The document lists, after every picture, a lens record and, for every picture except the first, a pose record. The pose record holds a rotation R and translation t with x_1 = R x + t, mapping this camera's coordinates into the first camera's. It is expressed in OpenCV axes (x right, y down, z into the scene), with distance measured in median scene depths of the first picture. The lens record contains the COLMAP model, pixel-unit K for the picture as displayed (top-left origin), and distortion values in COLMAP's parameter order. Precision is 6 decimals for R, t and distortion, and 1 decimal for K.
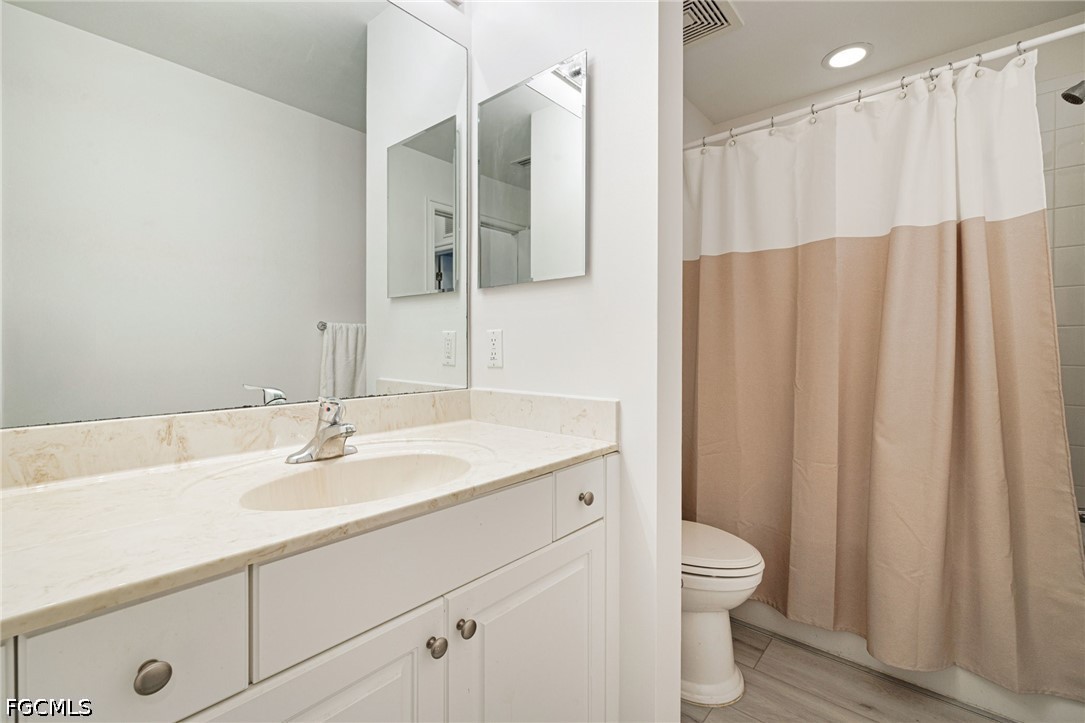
lens RADIAL K [[471.6, 0, 541.0], [0, 471.6, 377.7], [0, 0, 1]] dist [0.002675, 0.000381]
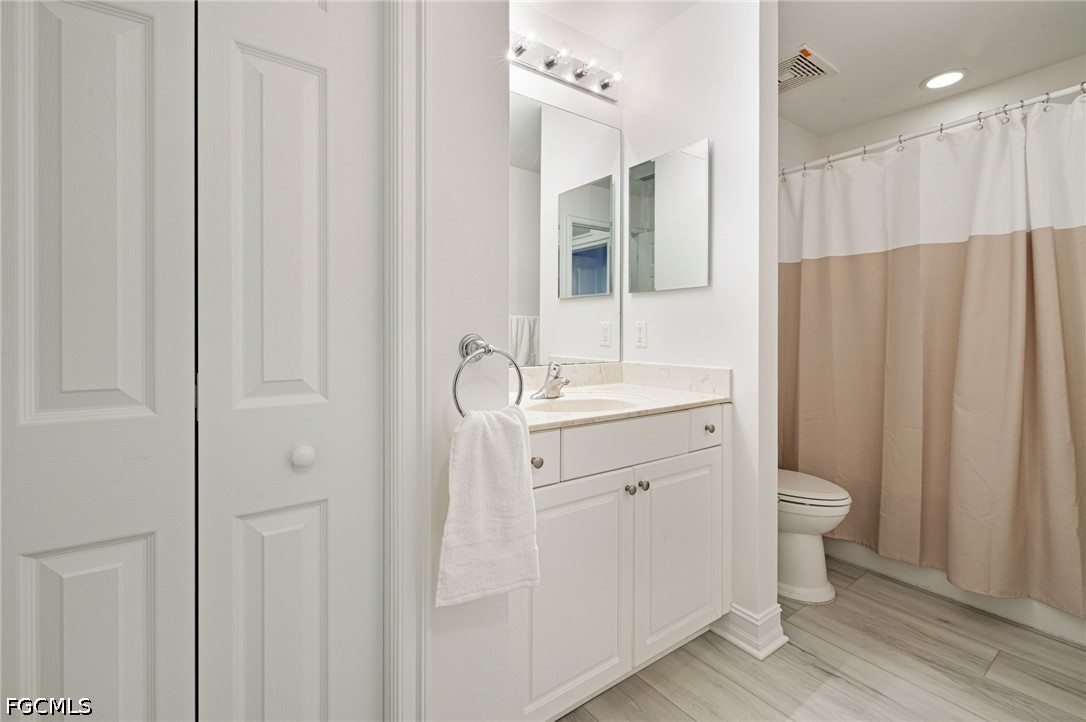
lens RADIAL K [[476.6, 0, 536.1], [0, 476.6, 345.4], [0, 0, 1]] dist [0.003022, 0.000196]
pose [[0.975221, 0.005869, -0.221155, -0.079612], [-0.014619, 0.999173, -0.037947, 0.030210], [0.220749, 0.040240, 0.974500, -0.462289]]
